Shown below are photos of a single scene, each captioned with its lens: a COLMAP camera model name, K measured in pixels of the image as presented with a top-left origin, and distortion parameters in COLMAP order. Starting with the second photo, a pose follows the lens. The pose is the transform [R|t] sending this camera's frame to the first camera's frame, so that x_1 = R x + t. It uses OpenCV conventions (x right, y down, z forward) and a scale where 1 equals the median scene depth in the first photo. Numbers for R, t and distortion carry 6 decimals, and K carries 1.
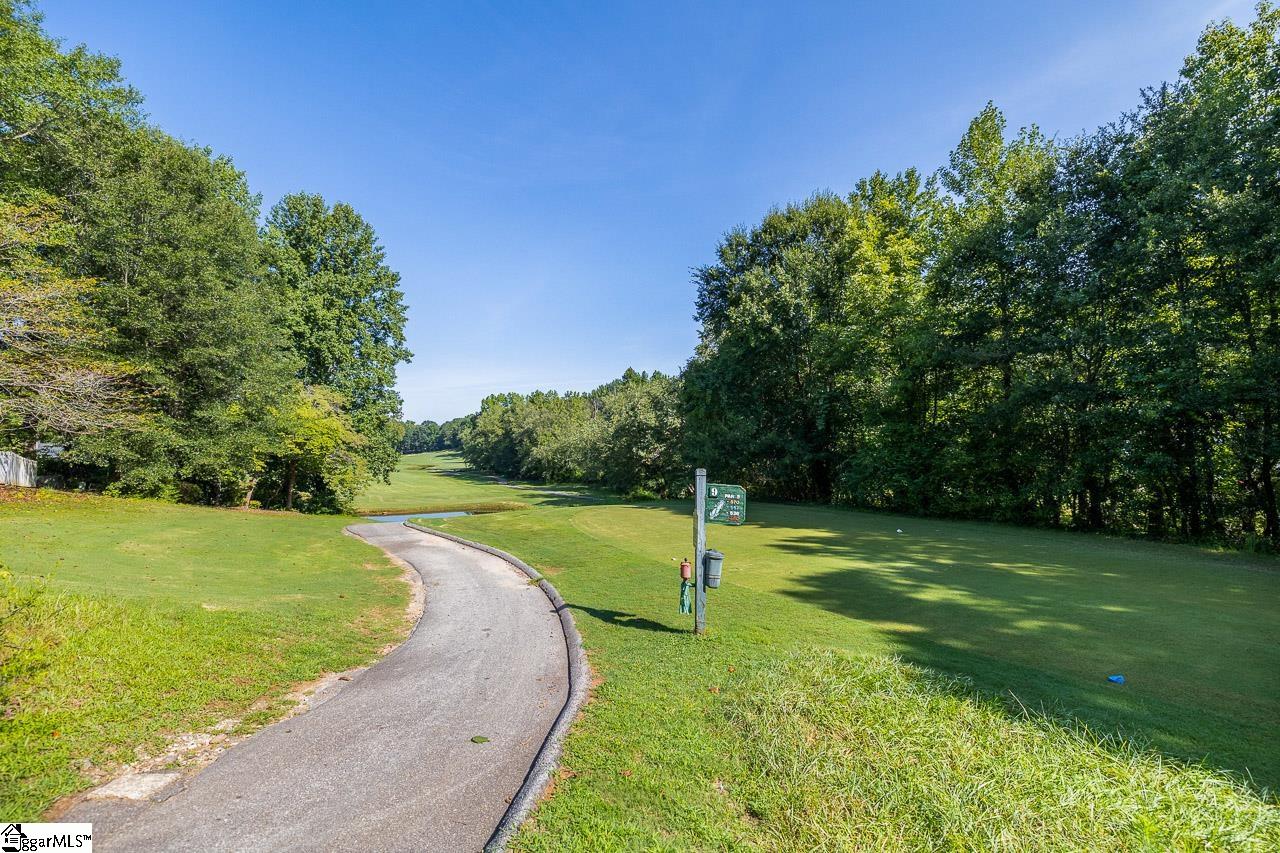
lens RADIAL K [[546.5, 0, 649.4], [0, 546.5, 424.8], [0, 0, 1]] dist [-0.001895, -0.000077]
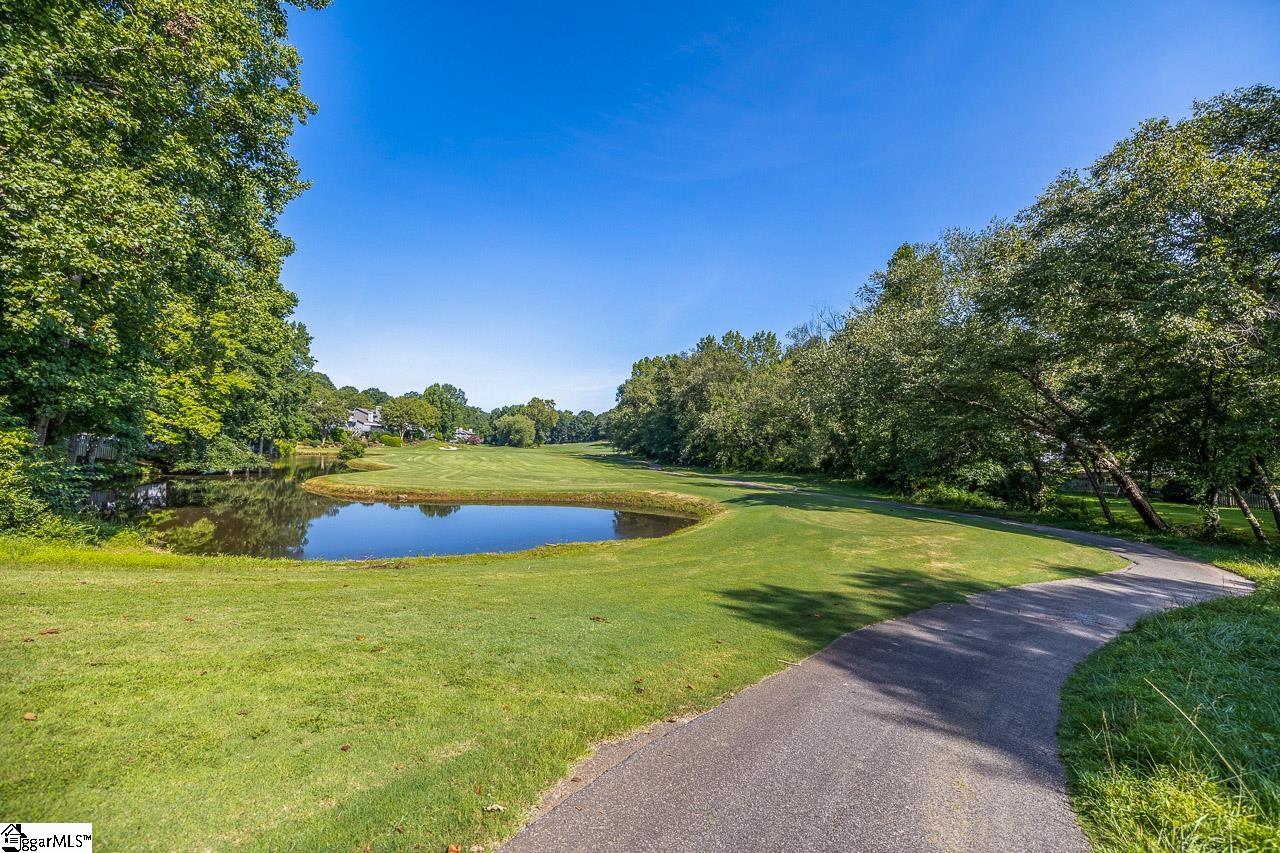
lens RADIAL K [[546.5, 0, 638.0], [0, 546.5, 422.8], [0, 0, 1]] dist [-0.001895, -0.000077]
pose [[0.954610, 0.025582, -0.296758, -0.090568], [-0.027846, 0.999606, -0.003404, 0.053625], [0.296554, 0.011513, 0.954947, 0.350785]]
